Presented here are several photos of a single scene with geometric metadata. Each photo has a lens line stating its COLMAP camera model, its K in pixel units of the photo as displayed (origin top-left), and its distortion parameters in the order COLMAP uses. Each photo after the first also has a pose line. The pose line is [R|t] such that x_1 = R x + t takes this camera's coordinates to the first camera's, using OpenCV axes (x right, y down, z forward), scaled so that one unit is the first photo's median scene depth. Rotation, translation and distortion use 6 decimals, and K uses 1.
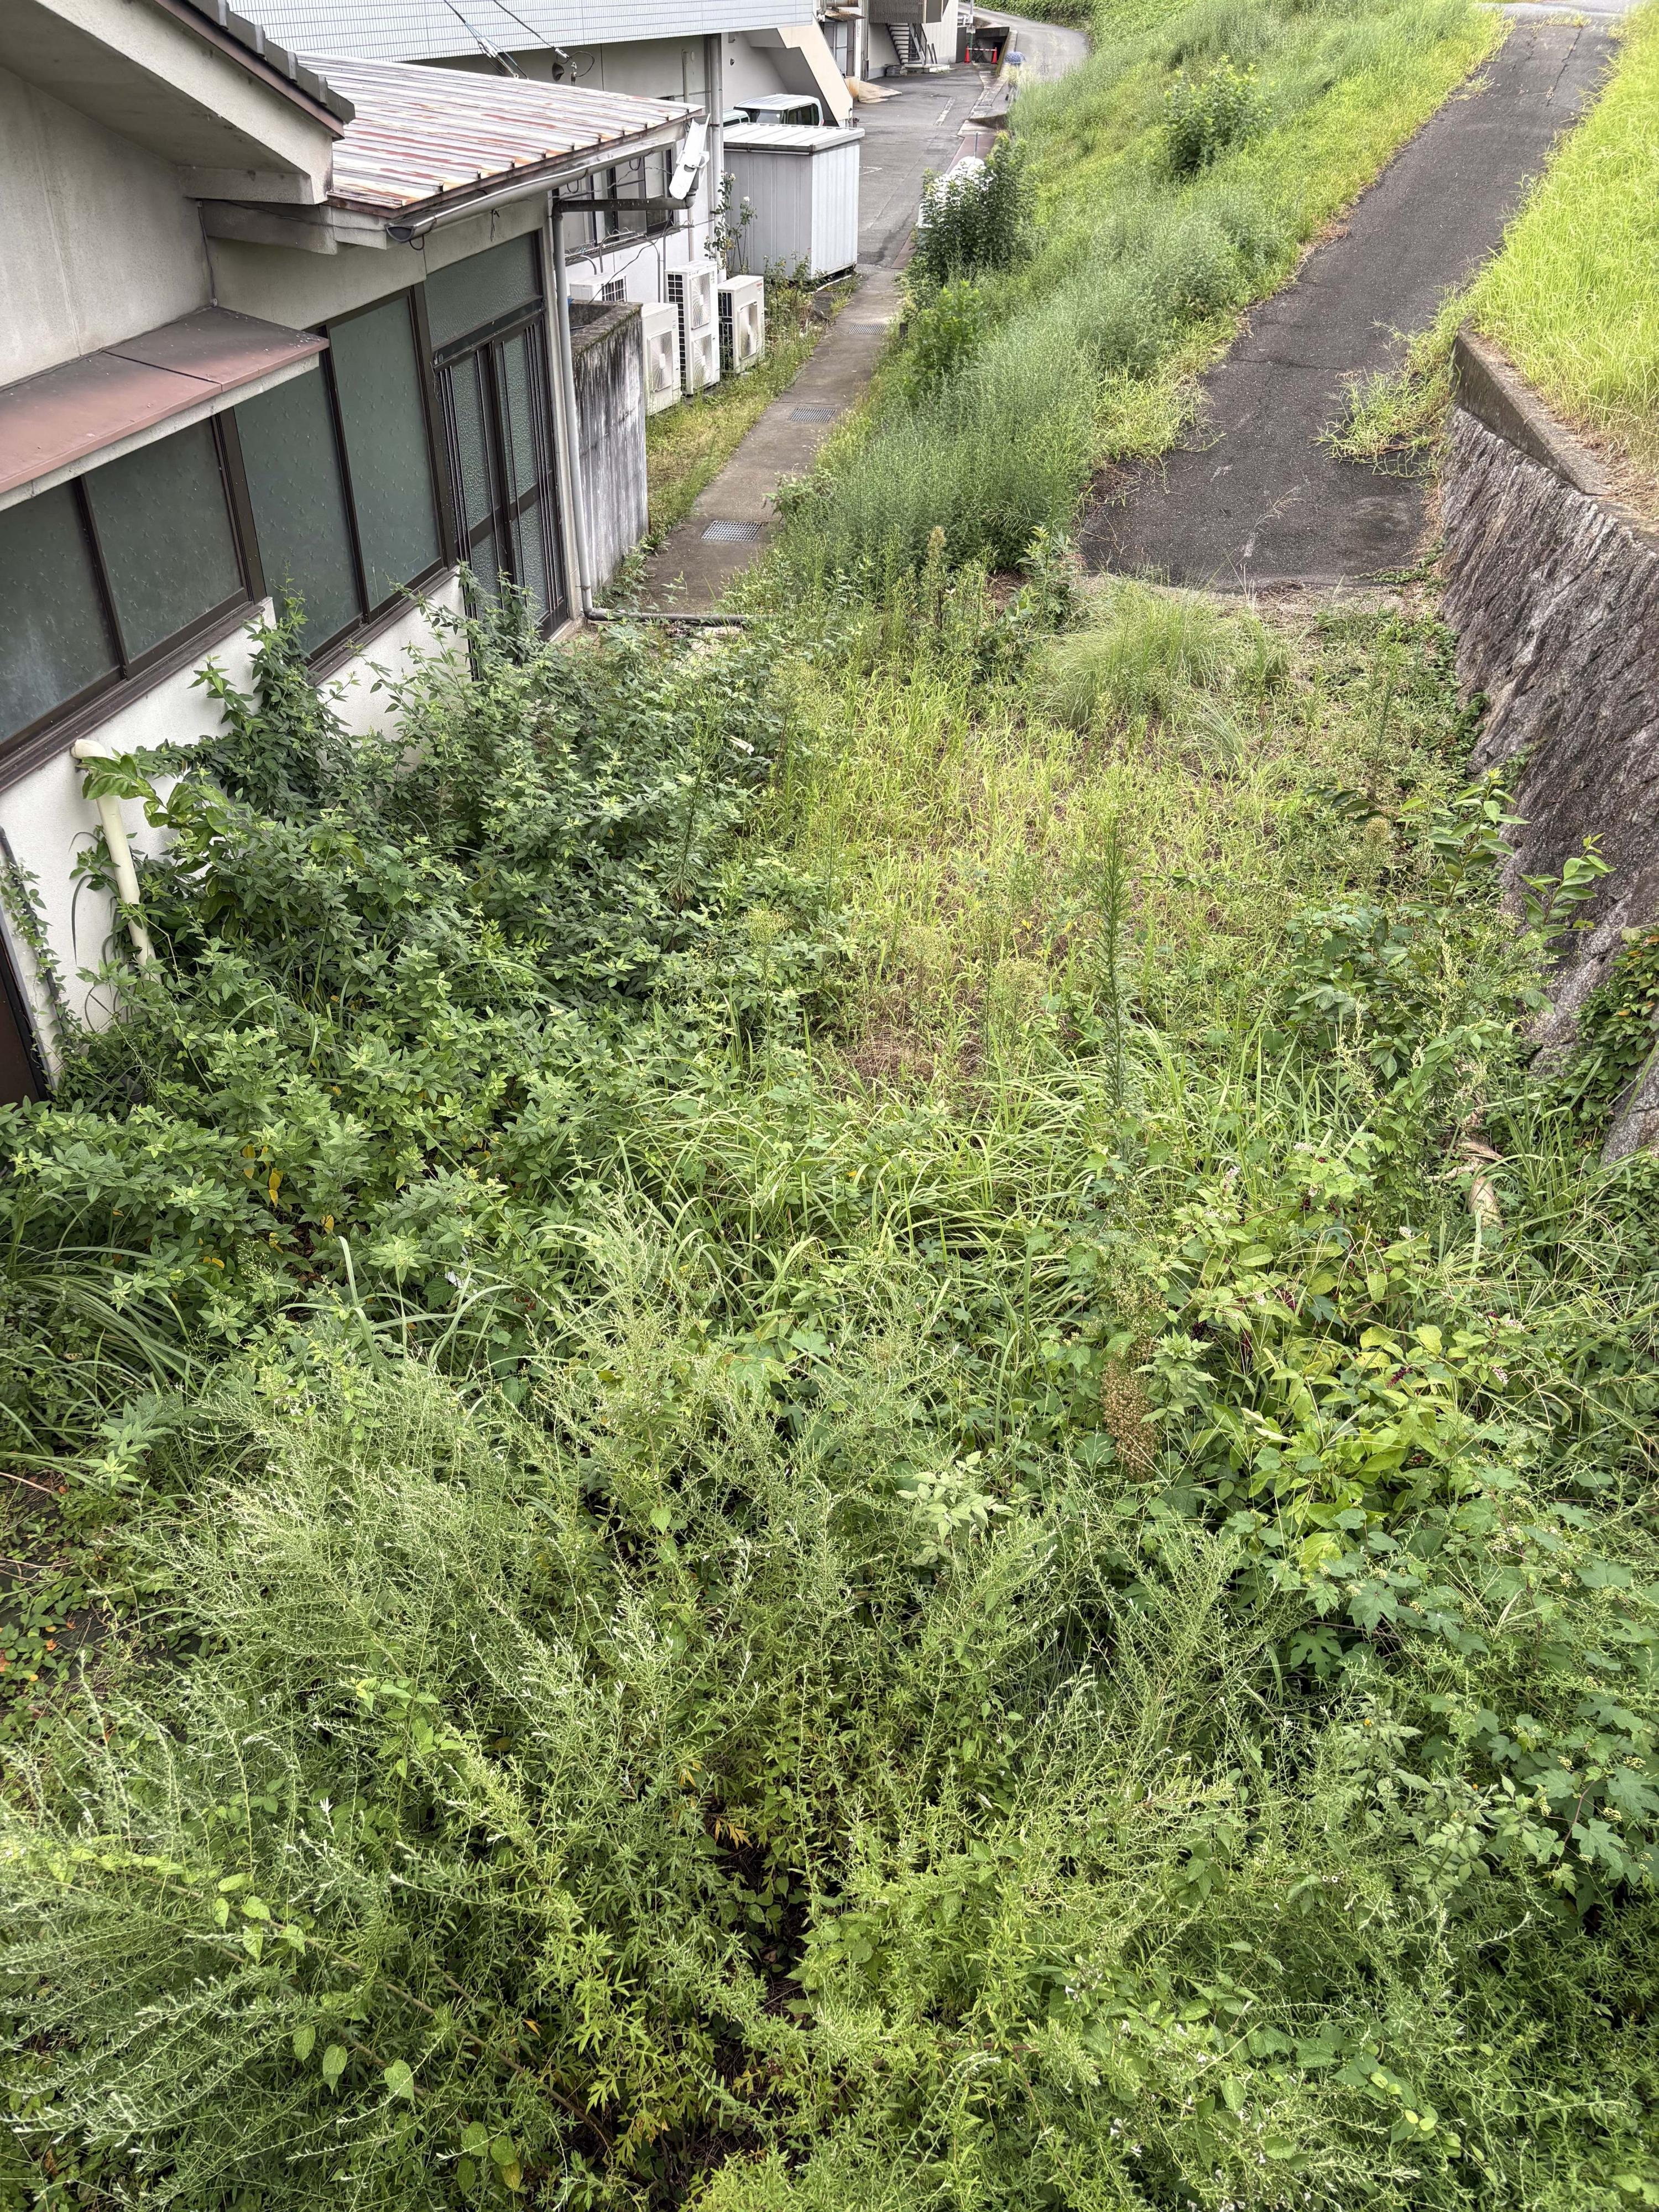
lens RADIAL K [[1665.4, 0, 829.5], [0, 1665.4, 1106.0], [0, 0, 1]] dist [0.025564, -0.008343]
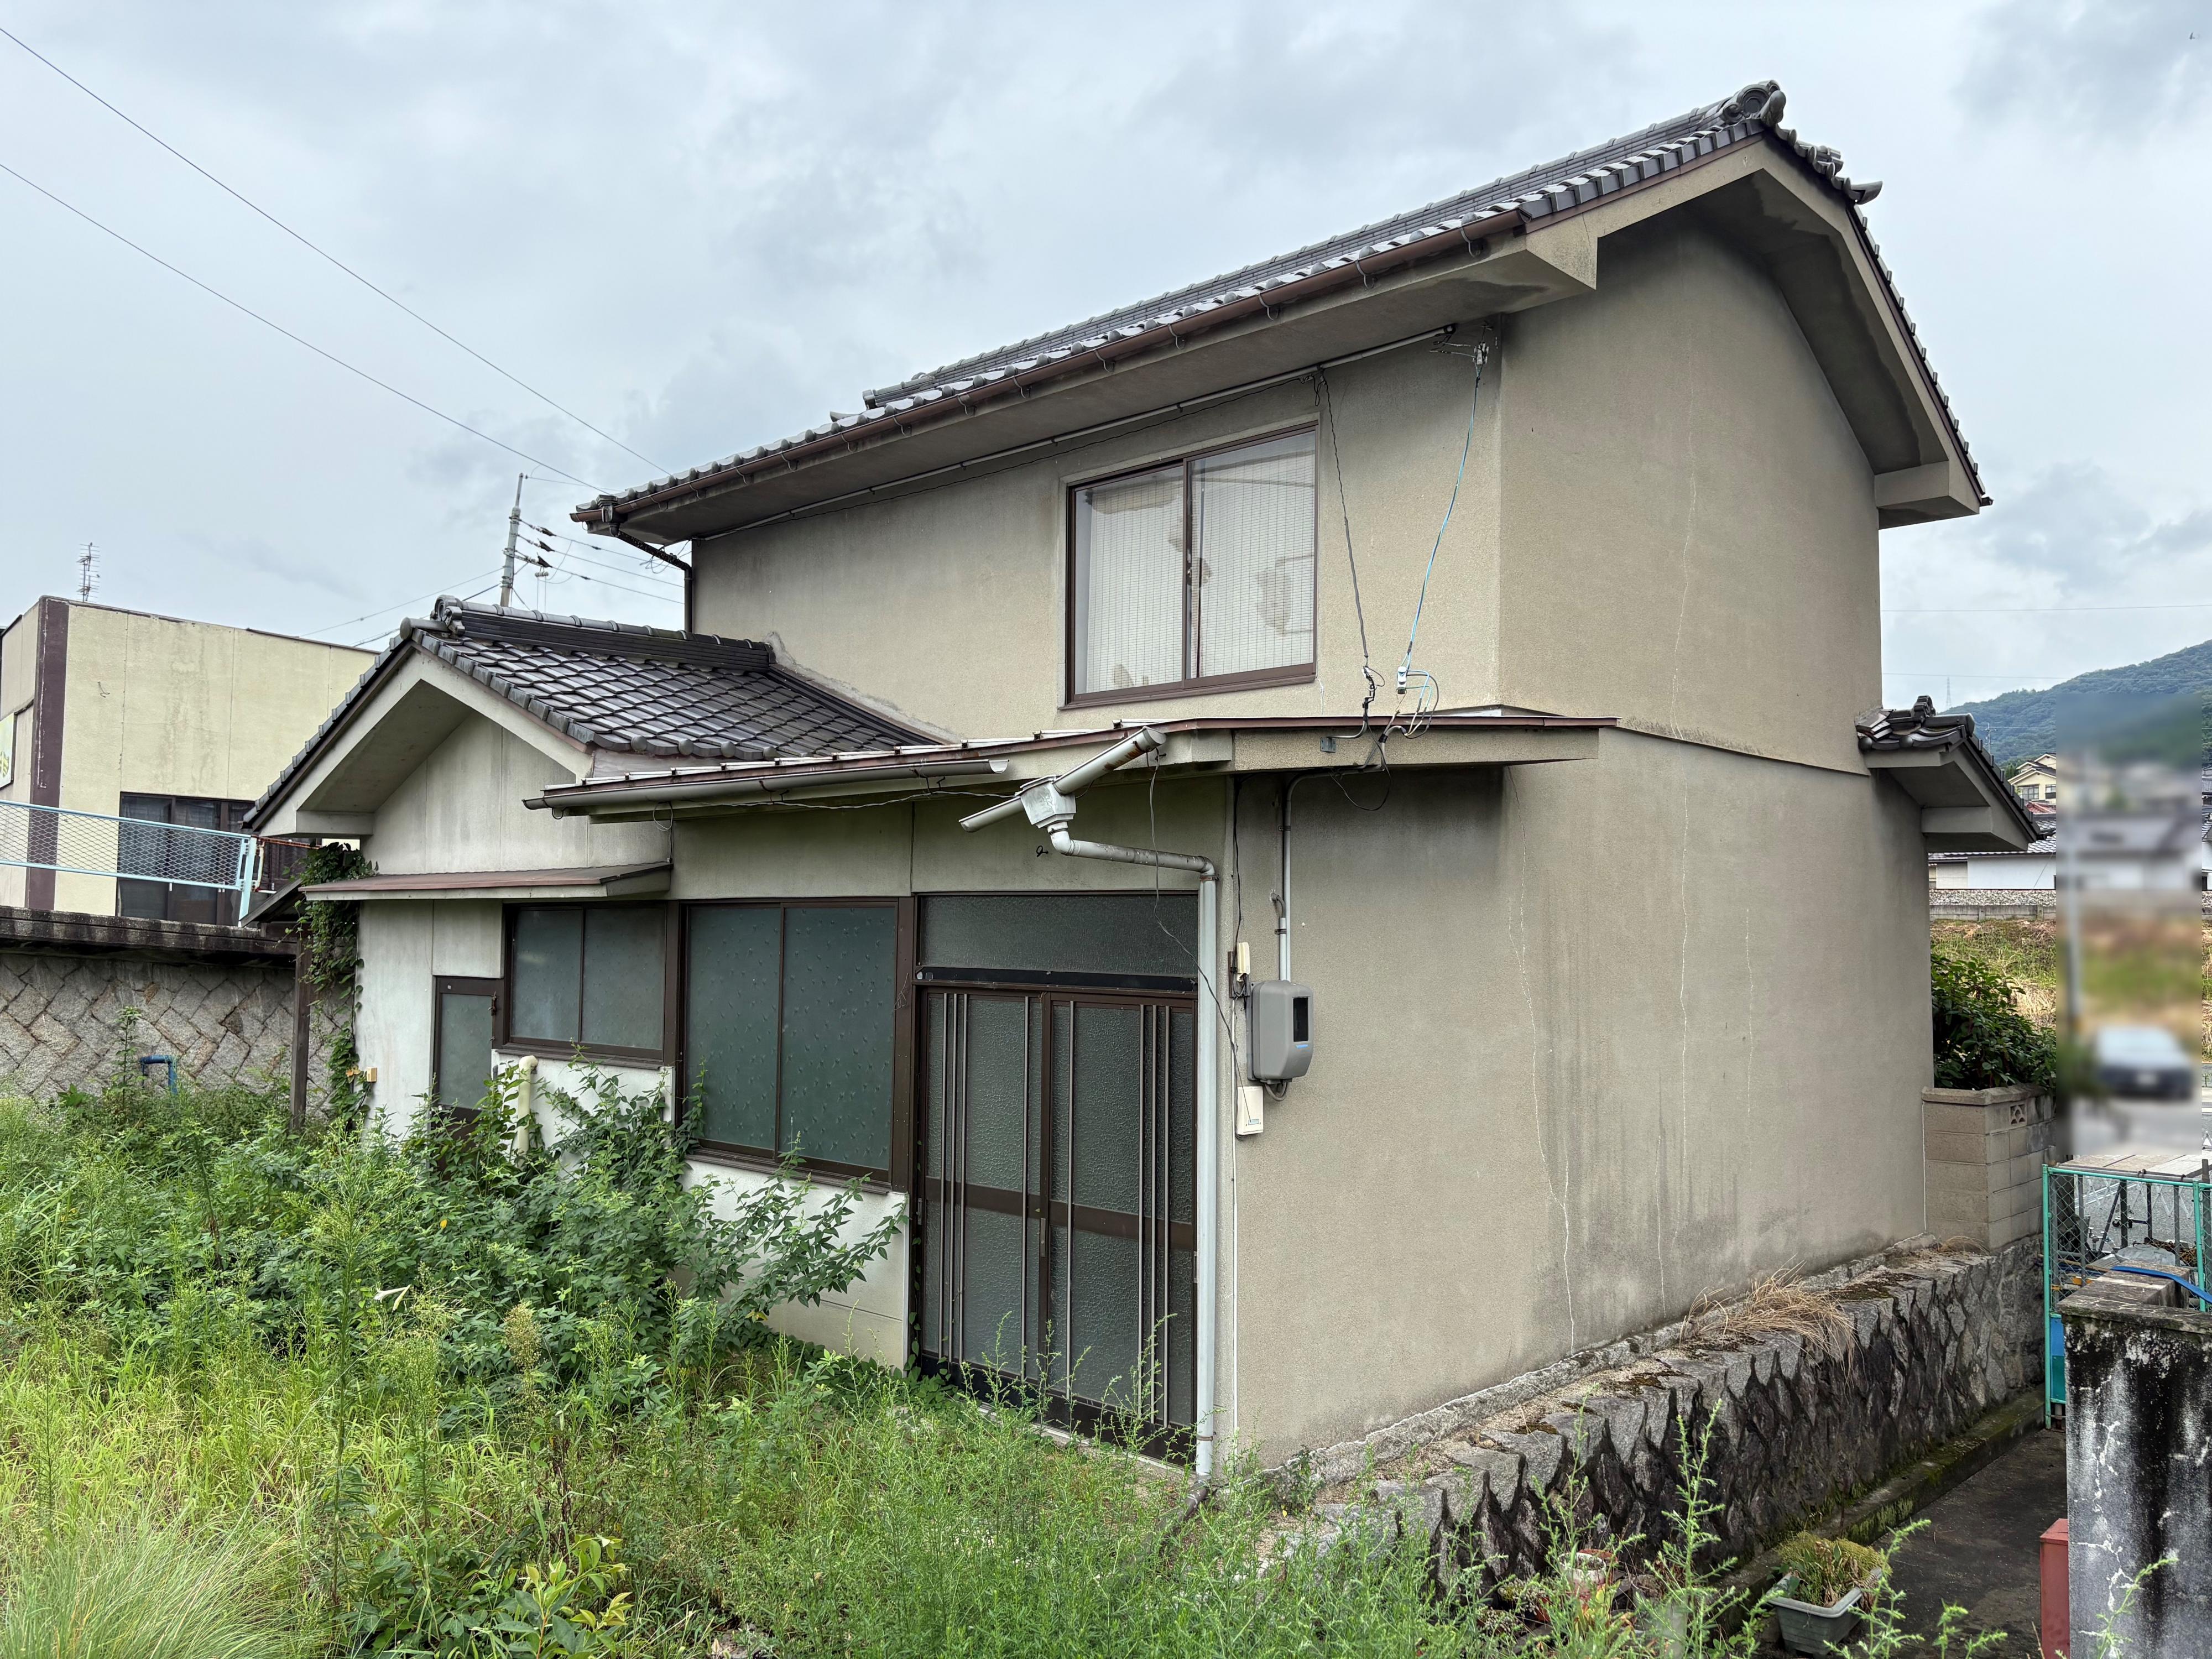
lens RADIAL K [[1665.4, 0, 1106.0], [0, 1665.4, 829.5], [0, 0, 1]] dist [0.025564, -0.008343]
pose [[-0.540584, -0.064060, -0.838847, 0.647622], [-0.490987, 0.833698, 0.252744, -1.058851], [0.683155, 0.548492, -0.482137, 1.954056]]
